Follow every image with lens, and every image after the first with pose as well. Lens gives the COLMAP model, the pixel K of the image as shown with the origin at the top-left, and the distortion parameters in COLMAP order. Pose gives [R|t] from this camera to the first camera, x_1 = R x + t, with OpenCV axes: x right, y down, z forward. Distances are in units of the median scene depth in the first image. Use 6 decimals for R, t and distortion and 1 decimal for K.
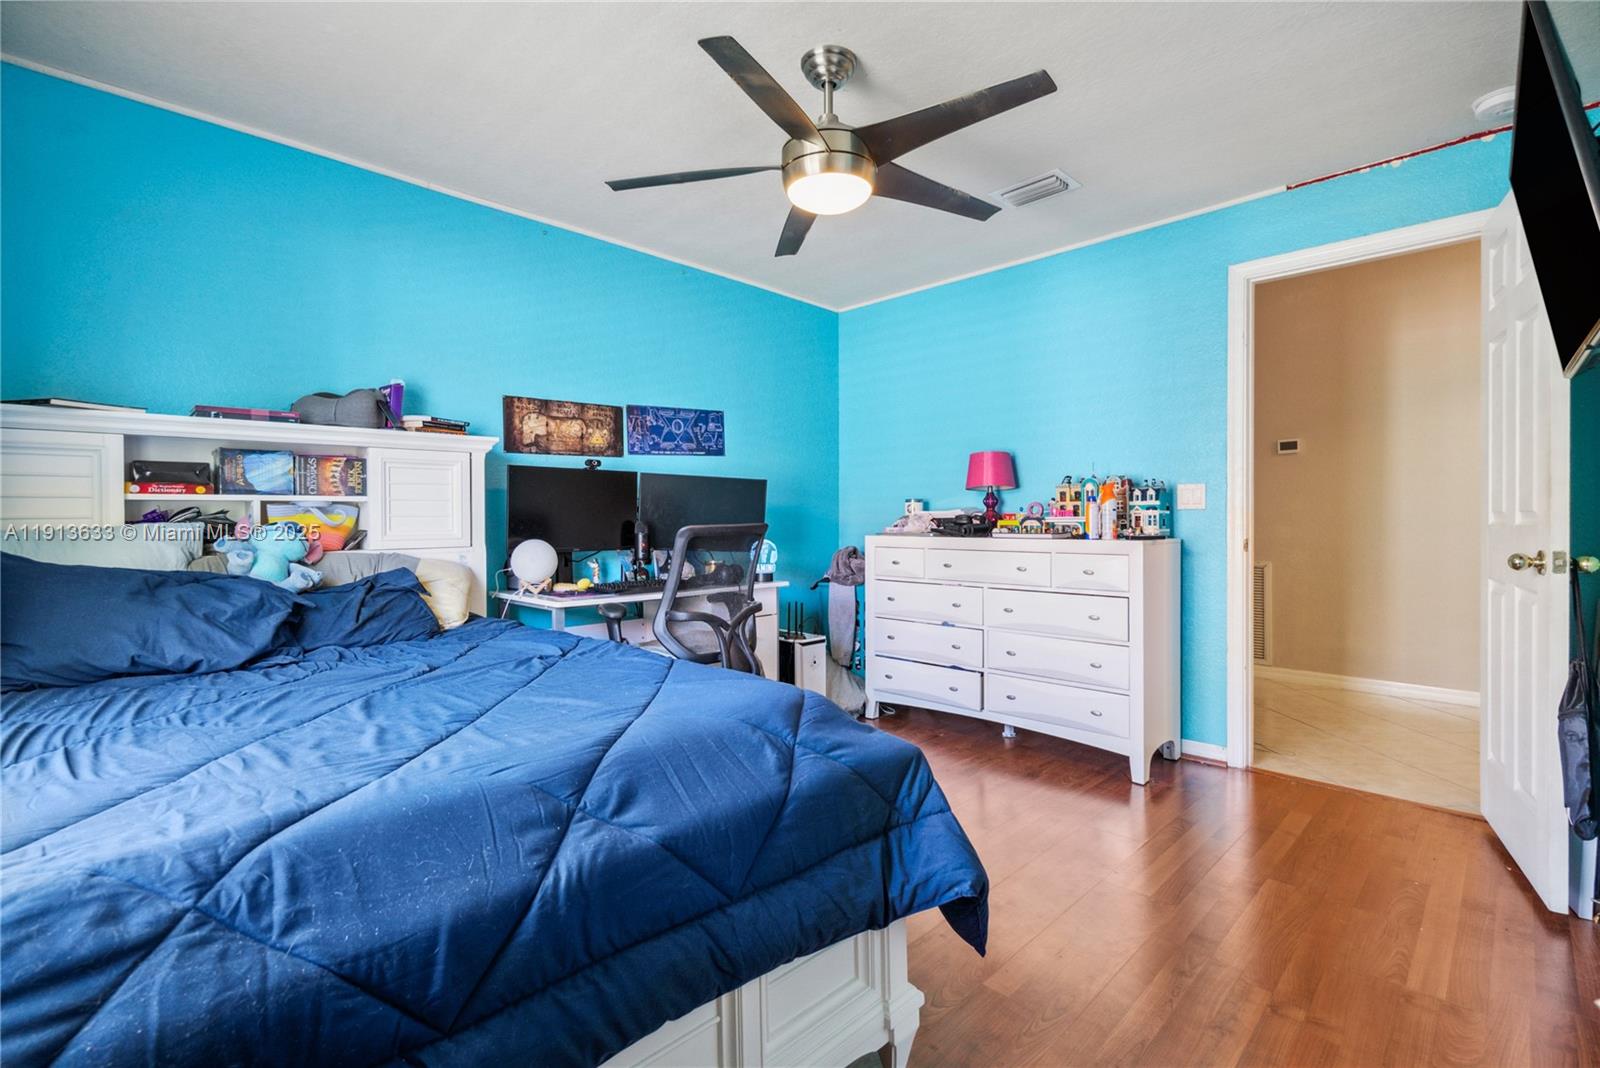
lens RADIAL K [[730.9, 0, 796.0], [0, 730.9, 527.9], [0, 0, 1]] dist [-0.003322, 0.000618]
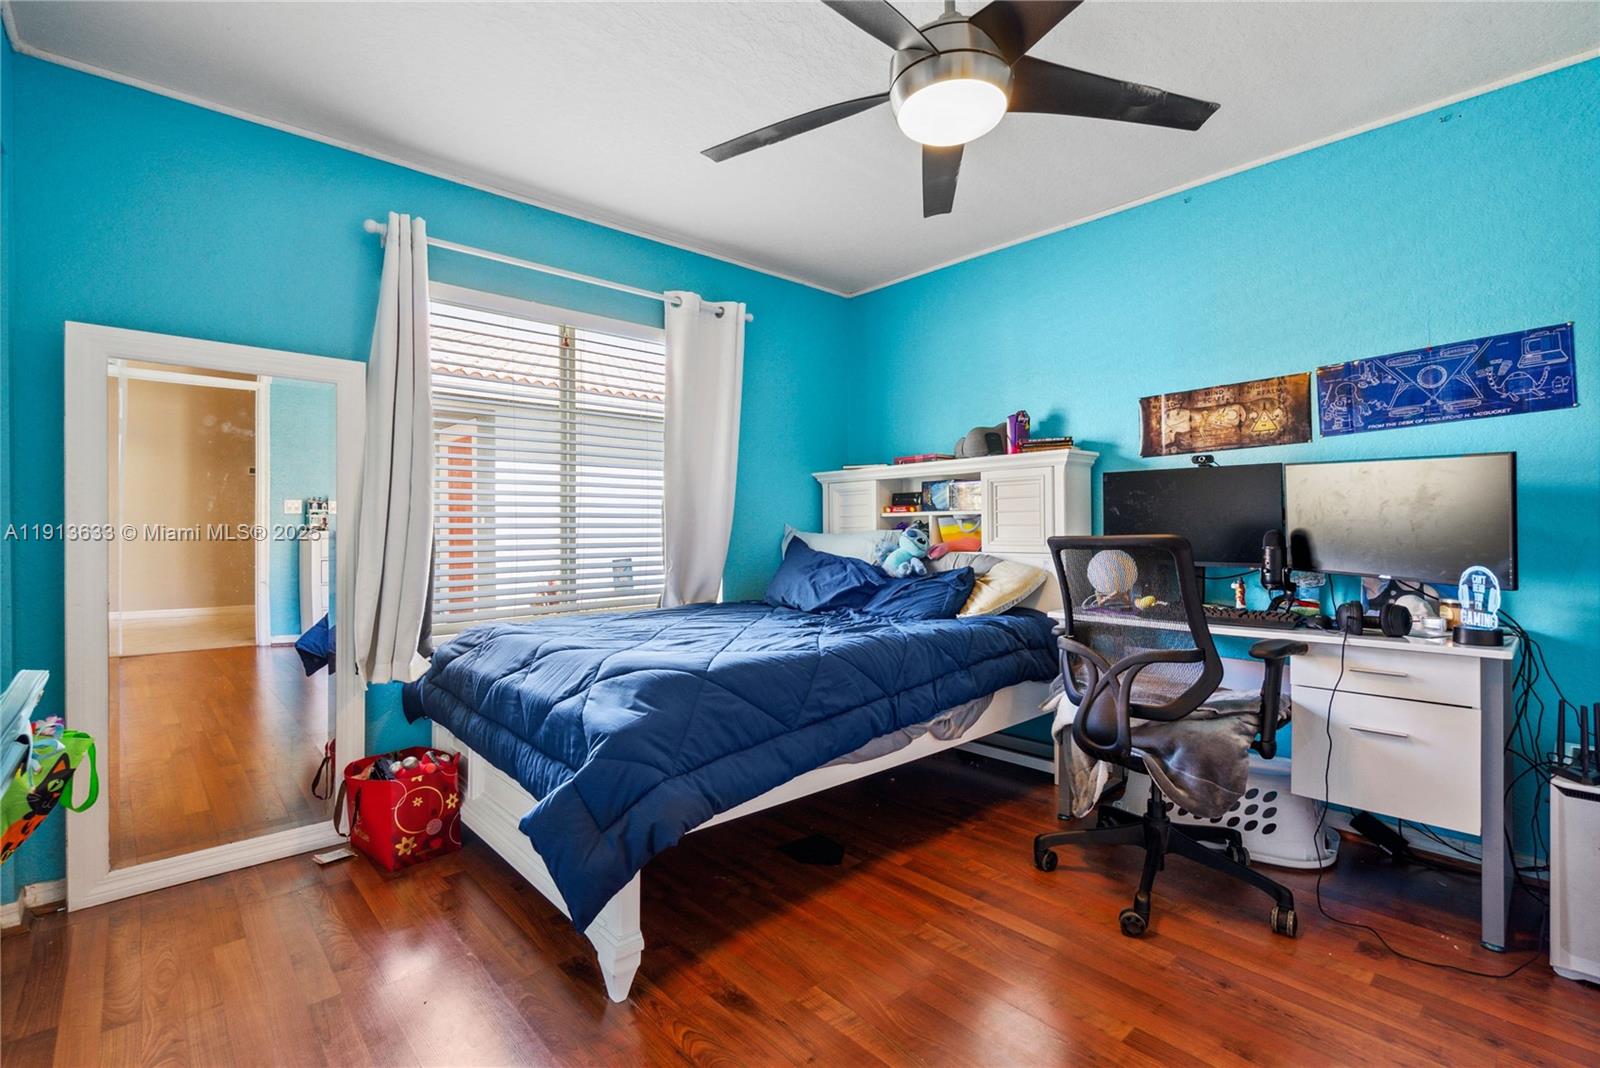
lens RADIAL K [[730.9, 0, 796.2], [0, 730.9, 531.2], [0, 0, 1]] dist [-0.003322, 0.000618]
pose [[-0.041664, 0.007958, -0.999100, 0.536191], [-0.007757, 0.999936, 0.008288, -0.010475], [0.999102, 0.008095, -0.041599, 0.548156]]
